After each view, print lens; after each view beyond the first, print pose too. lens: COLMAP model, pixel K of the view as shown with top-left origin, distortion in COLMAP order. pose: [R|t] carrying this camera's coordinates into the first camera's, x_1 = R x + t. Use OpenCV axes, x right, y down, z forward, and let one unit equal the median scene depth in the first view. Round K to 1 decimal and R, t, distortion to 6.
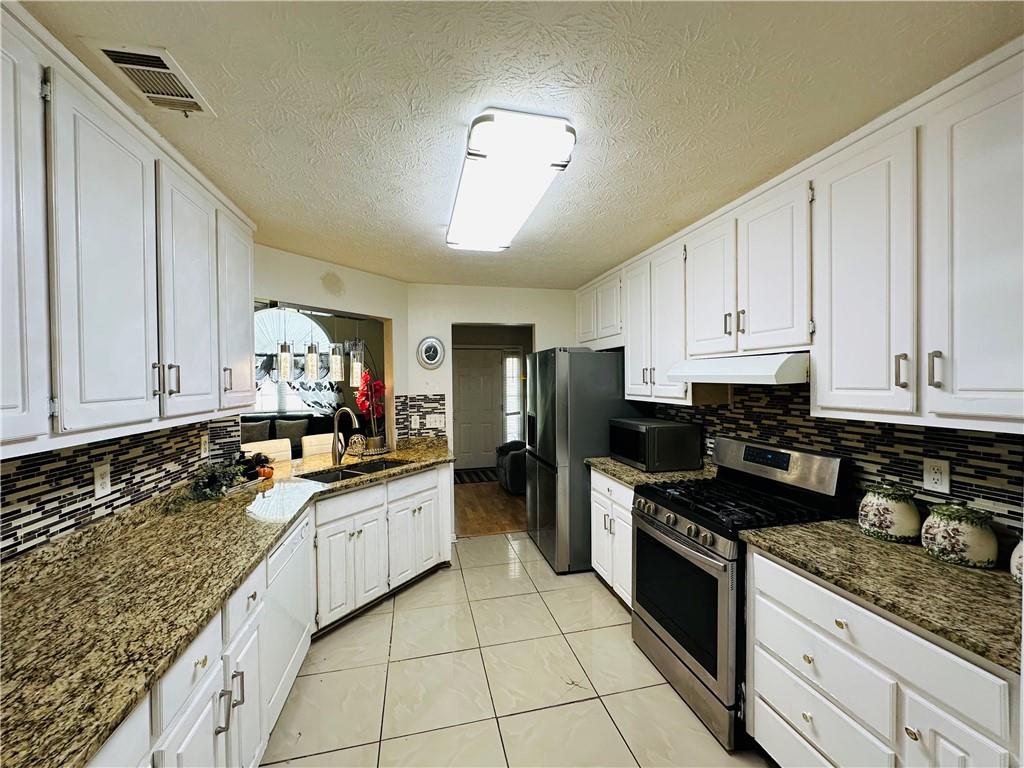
lens RADIAL K [[408.4, 0, 511.3], [0, 408.4, 384.9], [0, 0, 1]] dist [-0.005260, 0.002344]
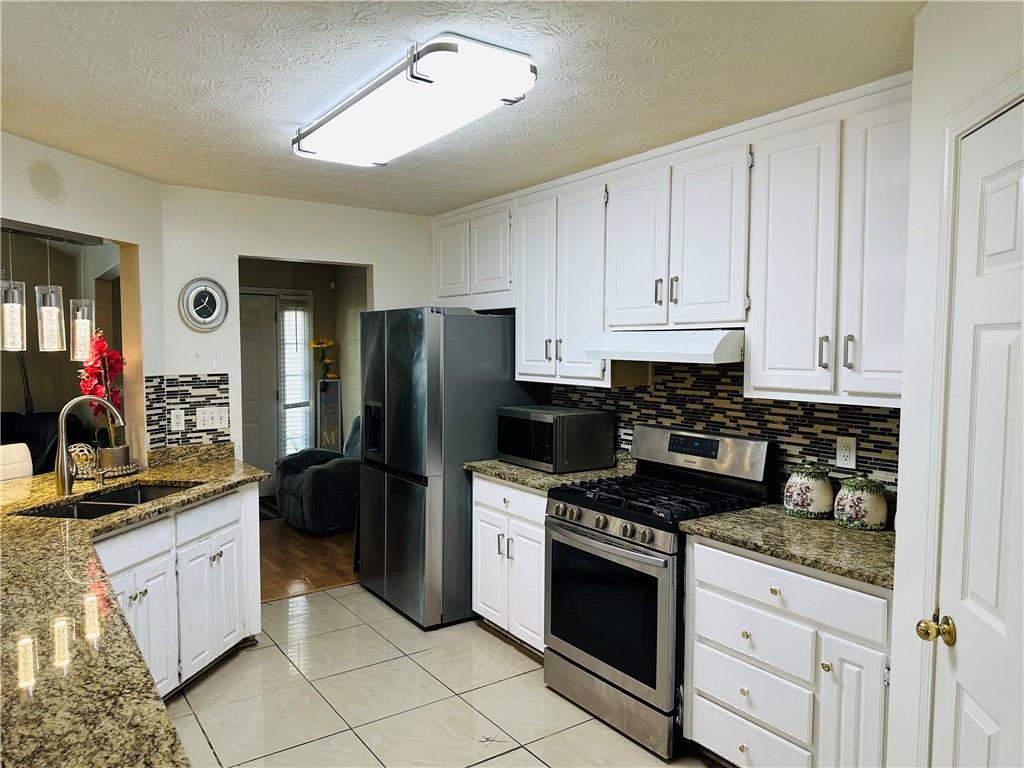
lens RADIAL K [[719.0, 0, 503.3], [0, 719.0, 383.9], [0, 0, 1]] dist [0.078047, -0.100135]
pose [[0.932369, -0.007550, 0.361430, -0.316386], [-0.007169, 0.999199, 0.039368, -0.013481], [-0.361438, -0.039296, 0.931568, -0.291650]]
